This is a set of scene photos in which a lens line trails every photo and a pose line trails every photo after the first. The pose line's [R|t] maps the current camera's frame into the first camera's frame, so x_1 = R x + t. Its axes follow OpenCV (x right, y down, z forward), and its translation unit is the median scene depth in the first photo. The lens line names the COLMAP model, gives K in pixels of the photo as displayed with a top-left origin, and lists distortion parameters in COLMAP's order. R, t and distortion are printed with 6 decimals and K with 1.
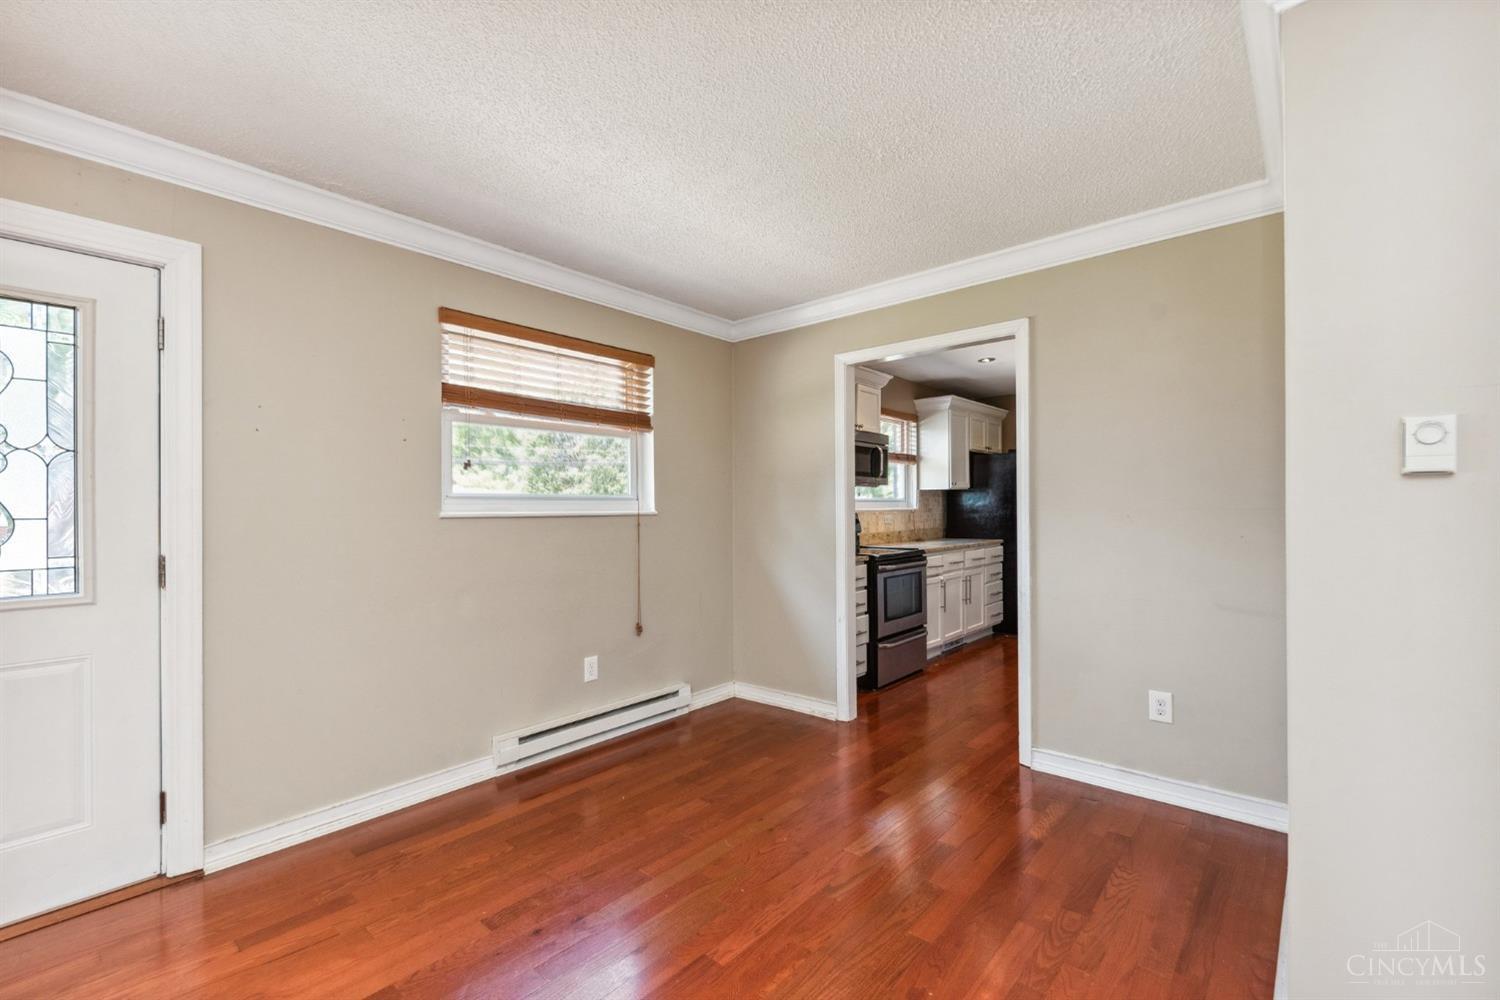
lens RADIAL K [[620.3, 0, 753.6], [0, 620.3, 503.9], [0, 0, 1]] dist [0.004532, -0.000079]
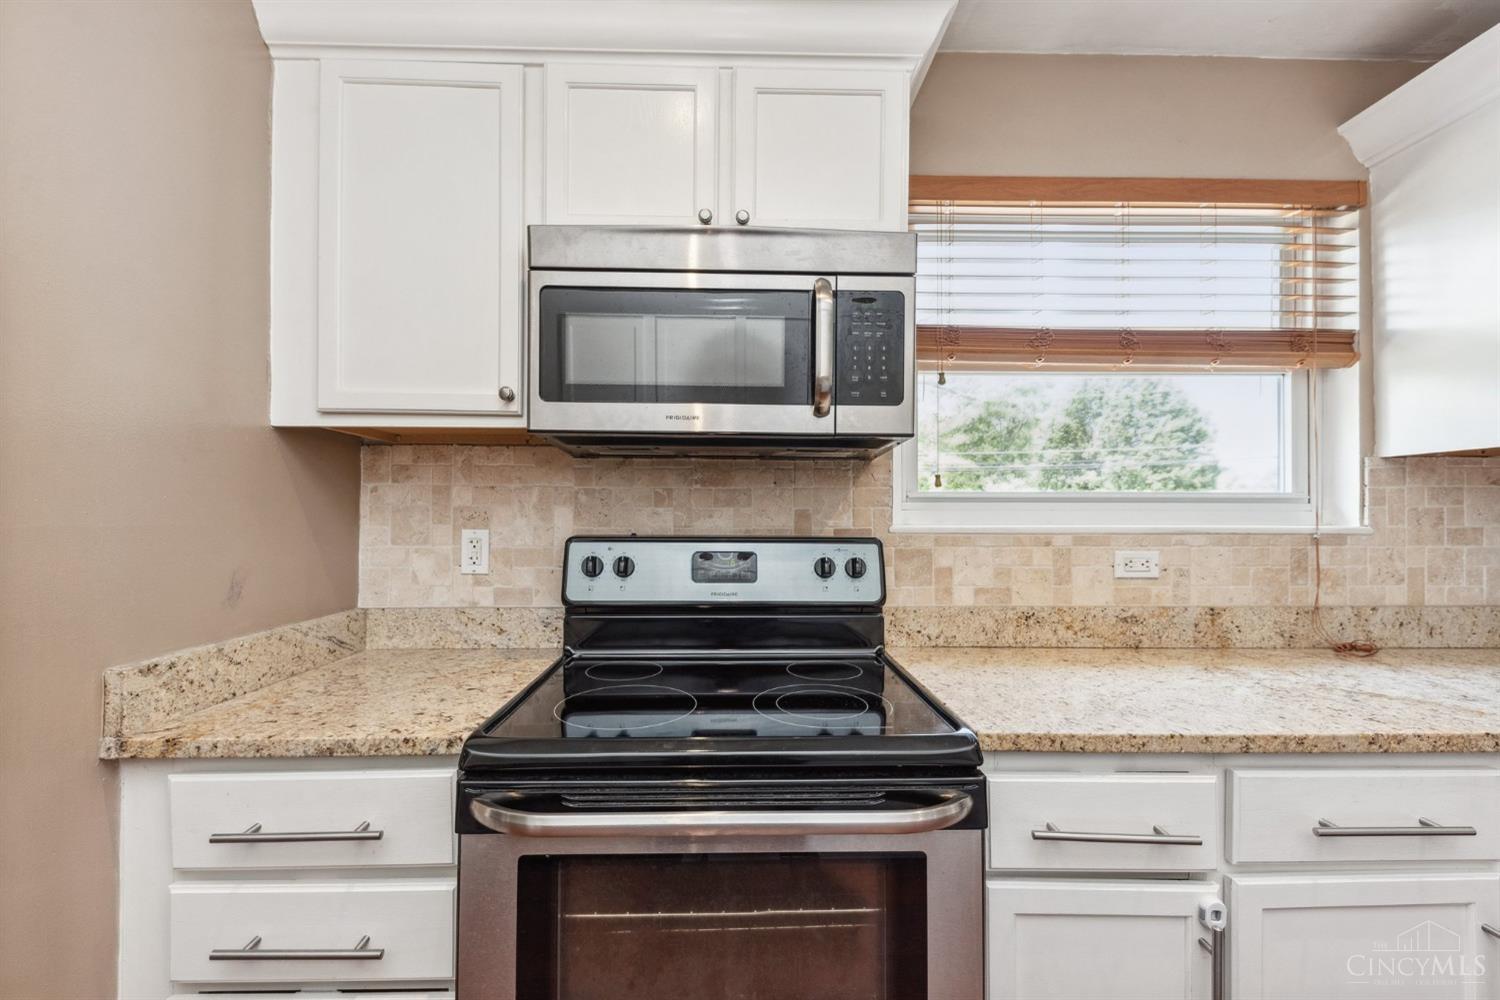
lens RADIAL K [[620.3, 0, 742.5], [0, 620.3, 507.4], [0, 0, 1]] dist [0.004532, -0.000079]
pose [[0.670987, -0.002992, -0.741463, 0.284749], [-0.003629, 0.999967, -0.007319, 0.001479], [0.741460, 0.007602, 0.670954, 0.623016]]
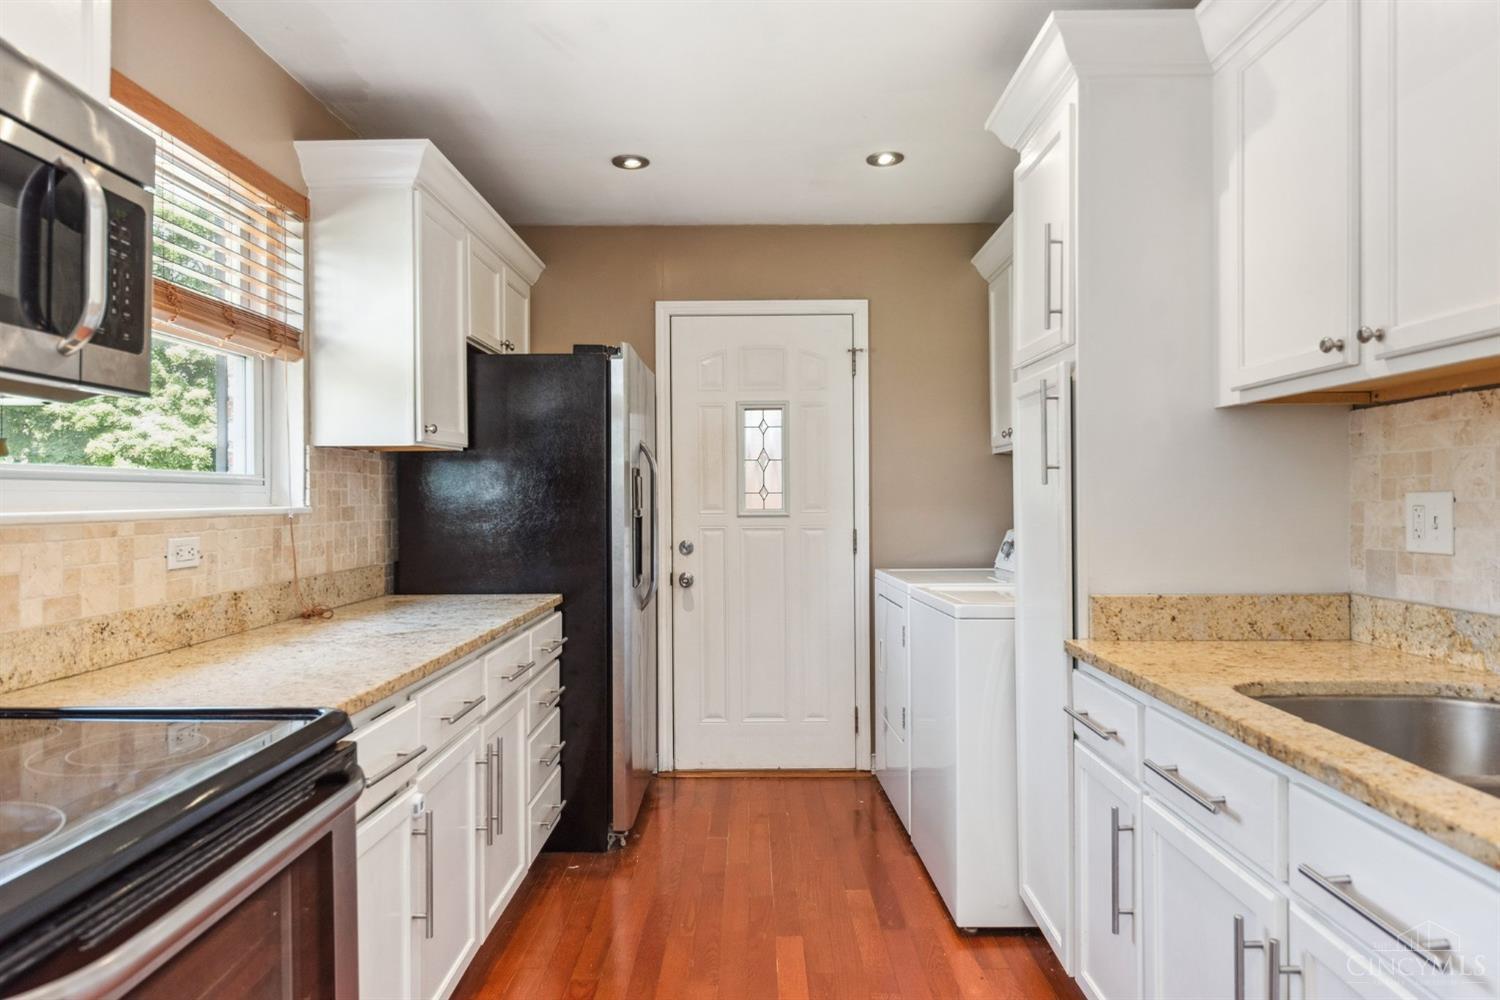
lens RADIAL K [[928.4, 0, 747.9], [0, 928.4, 496.2], [0, 0, 1]] dist [-0.000286, -0.000523]
pose [[0.759545, 0.001141, 0.650454, 0.134777], [-0.000535, 0.999999, -0.001130, 0.002207], [-0.650455, 0.000510, 0.759545, 0.521357]]
